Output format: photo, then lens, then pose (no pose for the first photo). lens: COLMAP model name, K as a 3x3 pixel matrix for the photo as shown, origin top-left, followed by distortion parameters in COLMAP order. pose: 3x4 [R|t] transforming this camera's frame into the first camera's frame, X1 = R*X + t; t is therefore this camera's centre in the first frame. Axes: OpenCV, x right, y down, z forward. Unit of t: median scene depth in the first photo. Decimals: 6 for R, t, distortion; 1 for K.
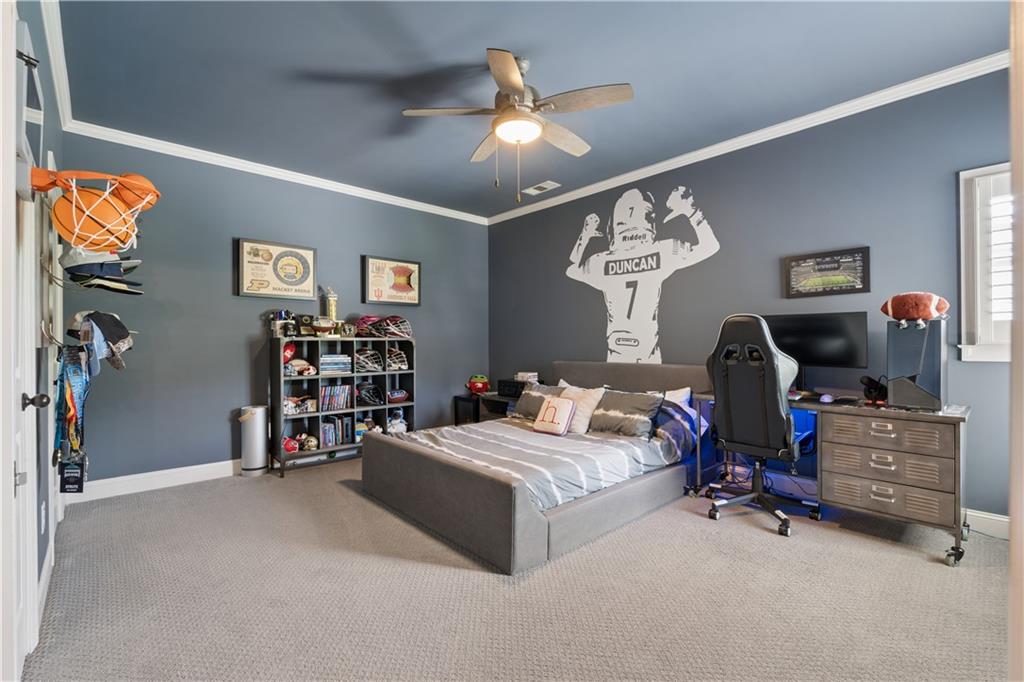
lens RADIAL K [[449.4, 0, 509.2], [0, 449.4, 342.3], [0, 0, 1]] dist [-0.005468, -0.000806]
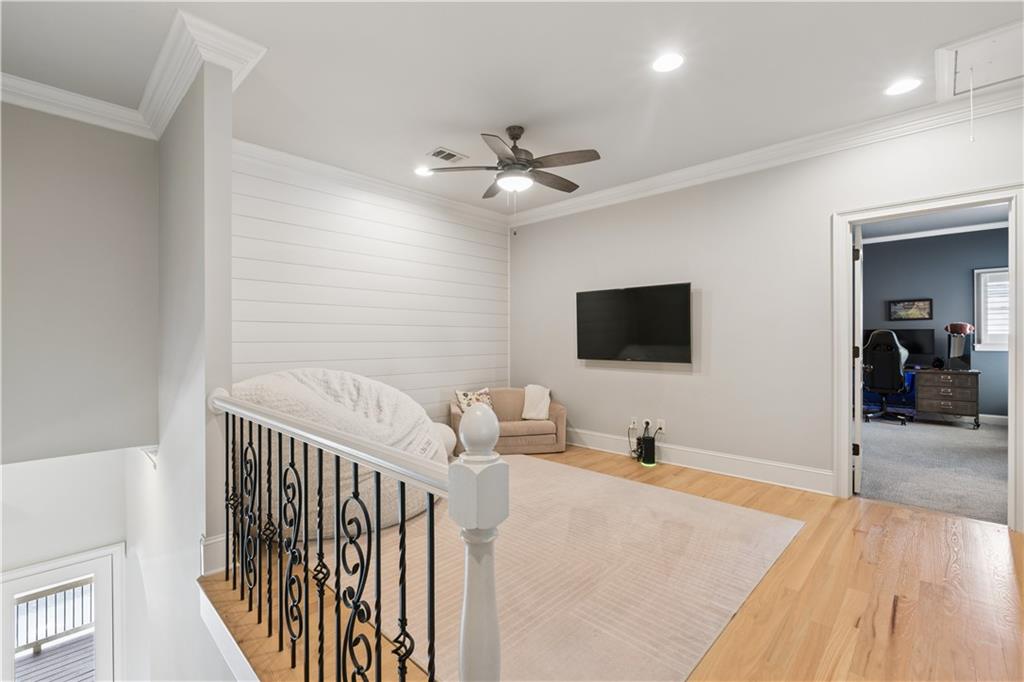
lens RADIAL K [[449.4, 0, 514.6], [0, 449.4, 339.0], [0, 0, 1]] dist [-0.005468, -0.000806]
pose [[0.997634, 0.004681, 0.068590, -1.556660], [-0.004747, 0.999988, 0.000807, -0.010536], [-0.068586, -0.001130, 0.997645, -1.172741]]
